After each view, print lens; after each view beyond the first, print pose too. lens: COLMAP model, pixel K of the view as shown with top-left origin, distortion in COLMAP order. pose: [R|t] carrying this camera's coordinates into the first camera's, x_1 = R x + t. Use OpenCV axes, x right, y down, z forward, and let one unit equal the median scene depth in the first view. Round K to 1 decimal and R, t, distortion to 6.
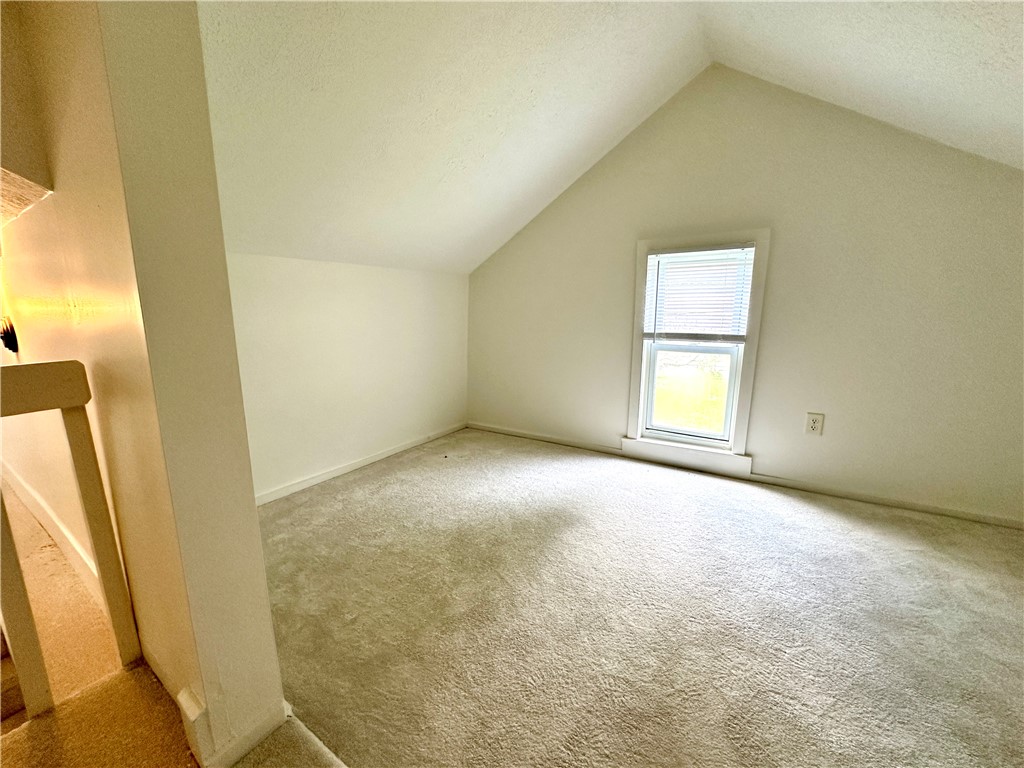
lens RADIAL K [[407.8, 0, 507.3], [0, 407.8, 382.7], [0, 0, 1]] dist [-0.002881, -0.000482]
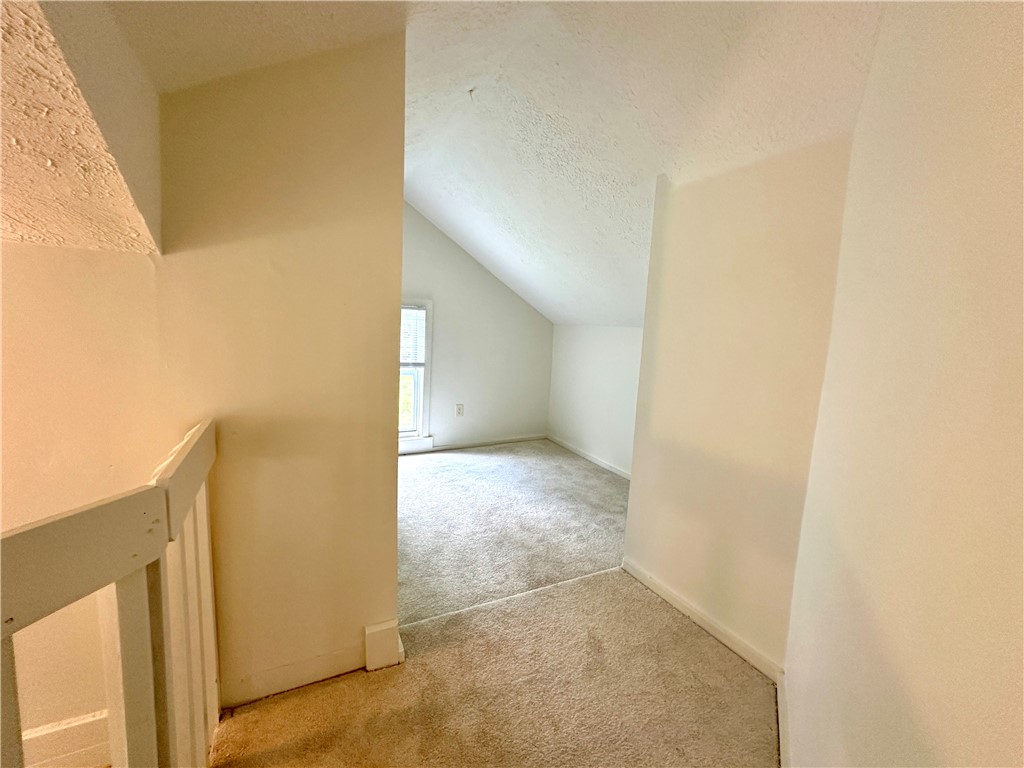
lens RADIAL K [[407.8, 0, 511.0], [0, 407.8, 384.2], [0, 0, 1]] dist [-0.002881, -0.000482]
pose [[0.478935, -0.078921, 0.874296, -0.724141], [0.117172, 0.992786, 0.025430, -0.034180], [-0.869996, 0.090264, 0.484727, -0.088788]]
